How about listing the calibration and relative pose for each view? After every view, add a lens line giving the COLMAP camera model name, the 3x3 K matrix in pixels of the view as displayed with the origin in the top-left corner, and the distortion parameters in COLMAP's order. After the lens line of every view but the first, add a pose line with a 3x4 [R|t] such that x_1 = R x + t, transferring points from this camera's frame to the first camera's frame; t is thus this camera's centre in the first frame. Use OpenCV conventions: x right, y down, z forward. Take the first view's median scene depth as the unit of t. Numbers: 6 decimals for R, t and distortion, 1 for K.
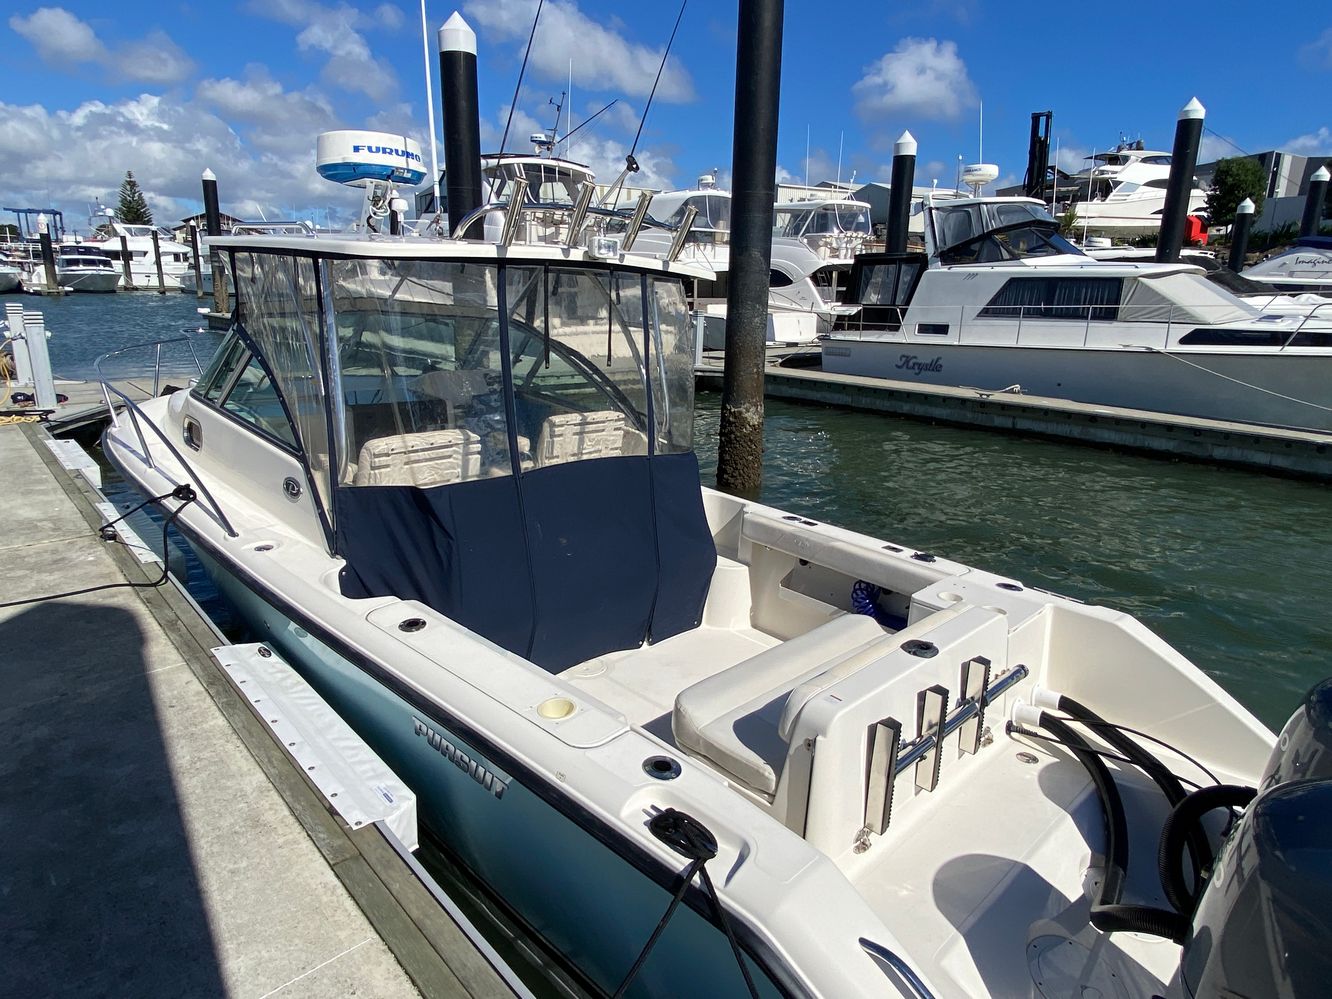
lens RADIAL K [[793.7, 0, 653.8], [0, 793.7, 501.2], [0, 0, 1]] dist [0.032869, -0.009972]
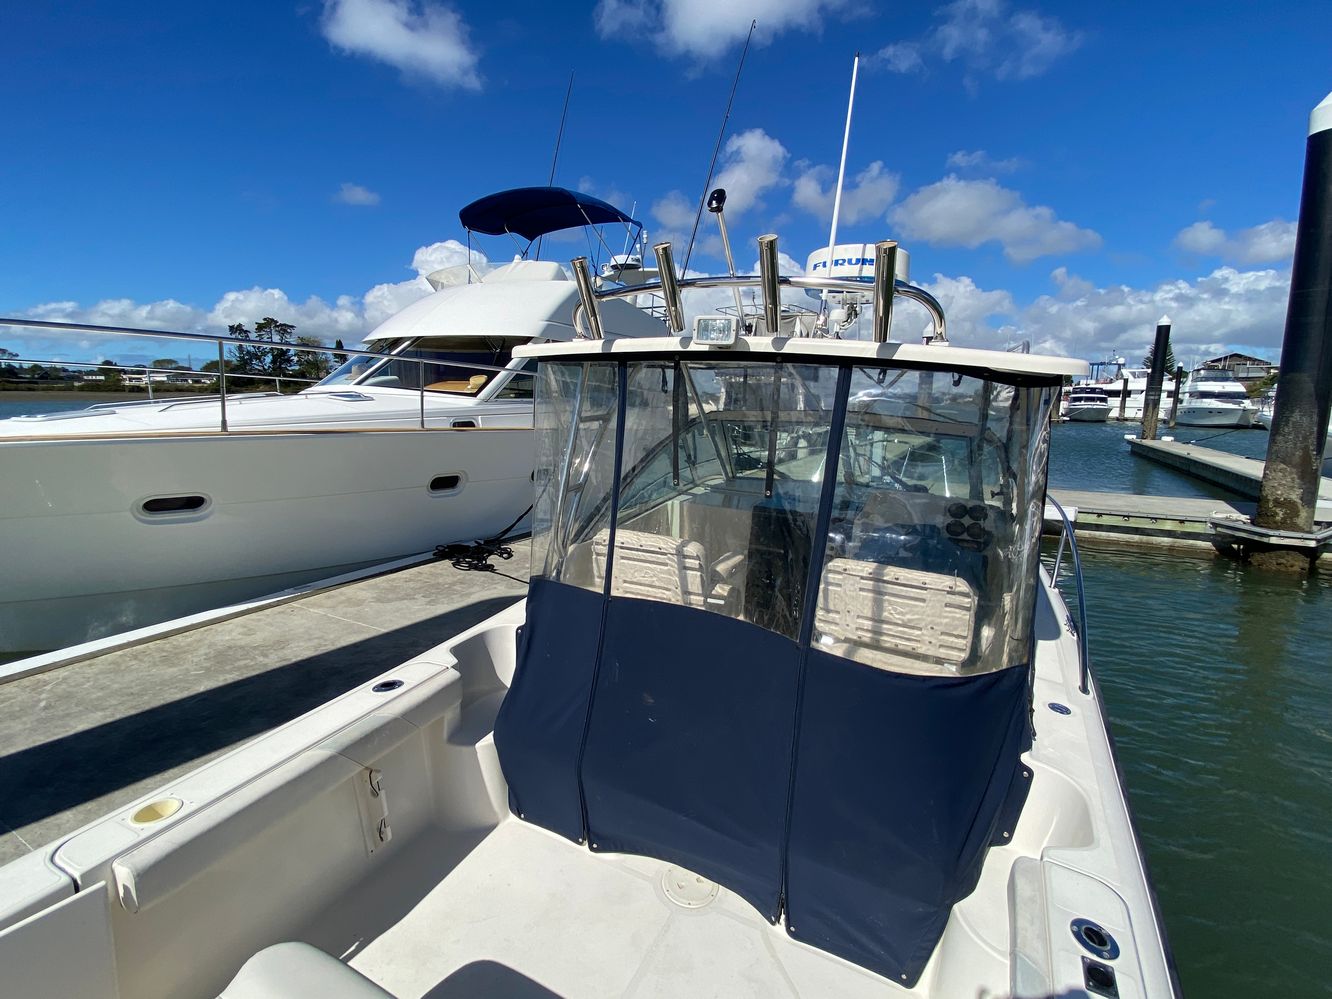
lens RADIAL K [[615.1, 0, 662.0], [0, 615.1, 507.7], [0, 0, 1]] dist [0.006028, 0.000946]
pose [[0.350675, 0.147304, -0.924840, 0.096558], [-0.252885, 0.965760, 0.057934, -0.041013], [0.901707, 0.213562, 0.375919, 0.163170]]
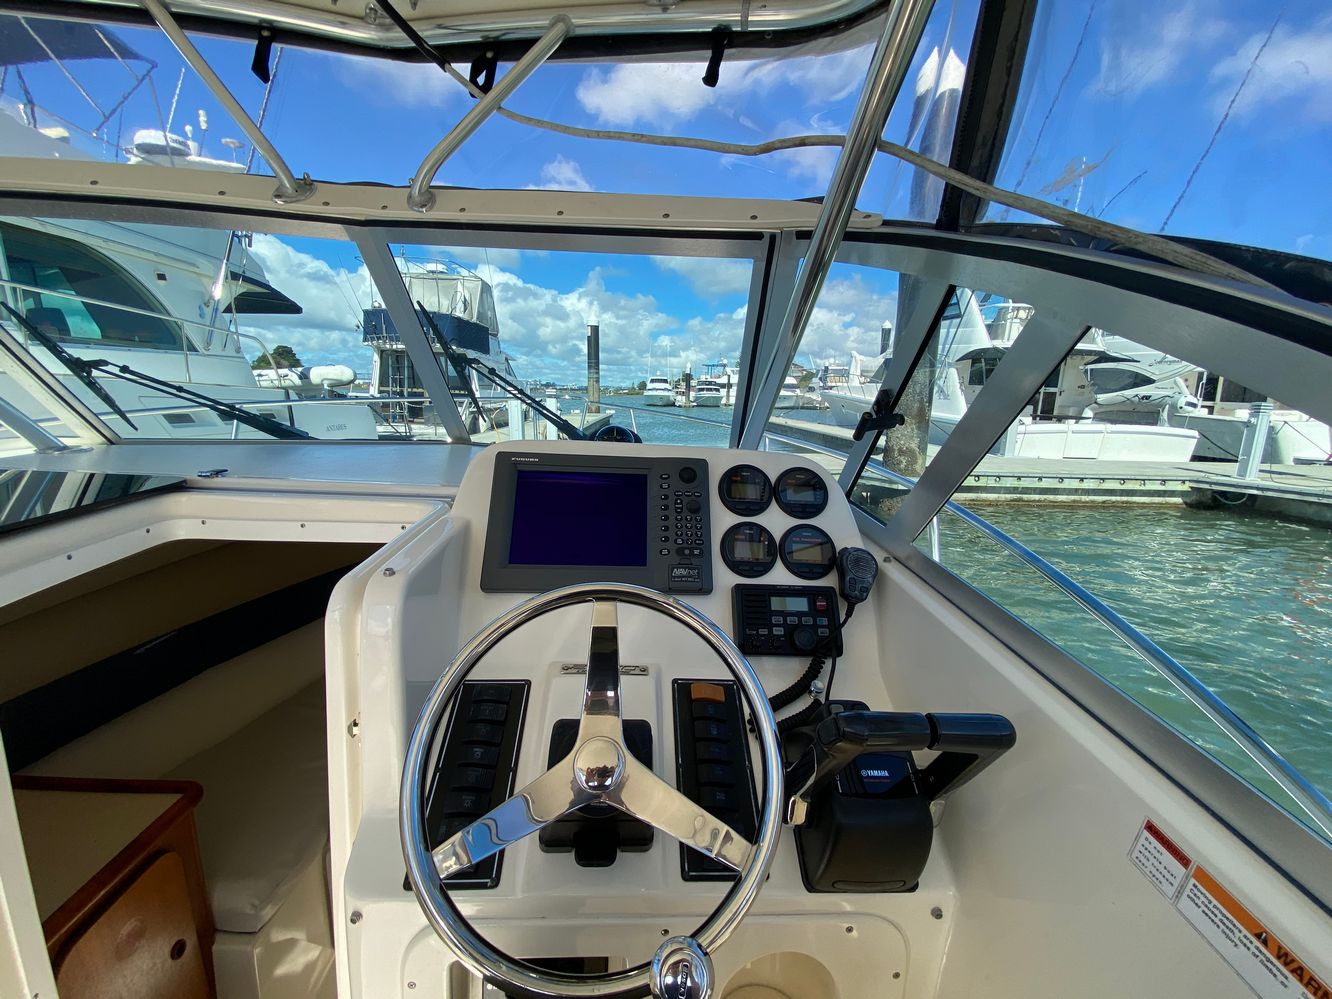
lens RADIAL K [[539.2, 0, 653.2], [0, 539.2, 494.4], [0, 0, 1]] dist [0.005865, -0.004612]
pose [[0.758664, 0.111505, -0.641868, -0.045336], [-0.173651, 0.984211, -0.034273, -0.049948], [0.627912, 0.137463, 0.766049, 0.296834]]
